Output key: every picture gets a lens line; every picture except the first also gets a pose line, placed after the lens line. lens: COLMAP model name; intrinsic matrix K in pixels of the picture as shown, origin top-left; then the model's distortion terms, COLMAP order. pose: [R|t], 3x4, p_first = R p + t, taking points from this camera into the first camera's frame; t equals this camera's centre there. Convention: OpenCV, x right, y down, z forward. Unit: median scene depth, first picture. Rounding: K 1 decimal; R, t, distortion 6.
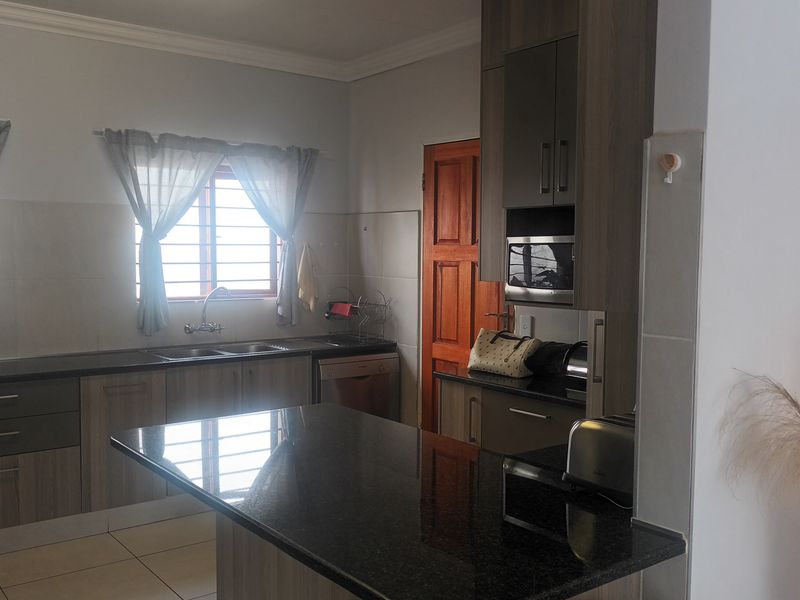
lens RADIAL K [[791.8, 0, 400.0], [0, 791.8, 300.0], [0, 0, 1]] dist [-0.008205, -0.007615]
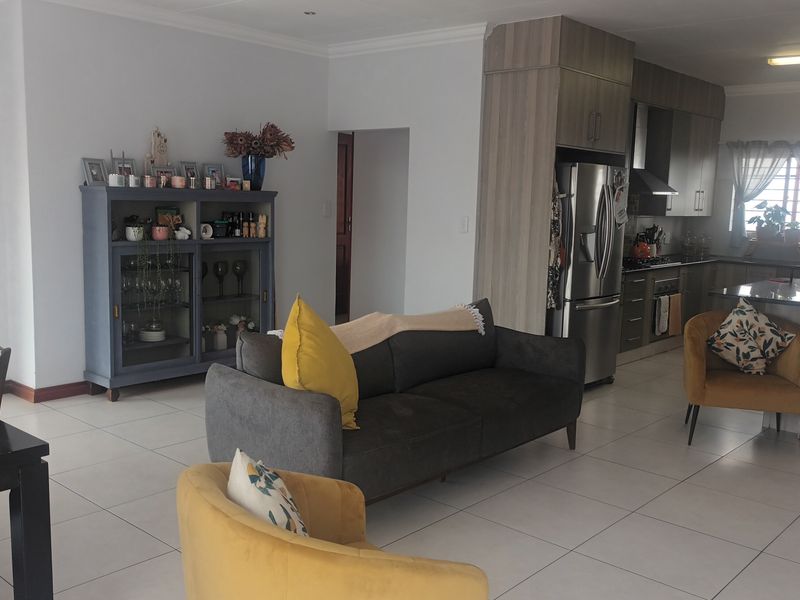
lens RADIAL K [[791.8, 0, 400.0], [0, 791.8, 300.0], [0, 0, 1]] dist [-0.008205, -0.007615]
pose [[0.190965, 0.139356, -0.971654, 1.269809], [-0.085753, 0.988455, 0.124912, -0.002639], [0.977844, 0.059468, 0.200711, -0.137343]]
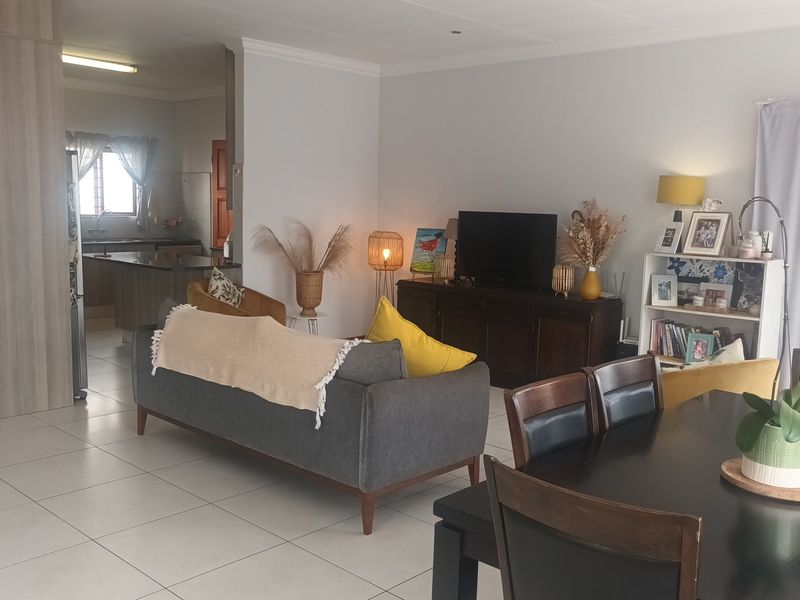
lens RADIAL K [[791.8, 0, 400.0], [0, 791.8, 300.0], [0, 0, 1]] dist [-0.008205, -0.007615]
pose [[0.986033, -0.000883, 0.166547, 0.158964], [-0.010420, 0.997700, 0.066976, 0.066679], [-0.166224, -0.067775, 0.983756, -1.035278]]
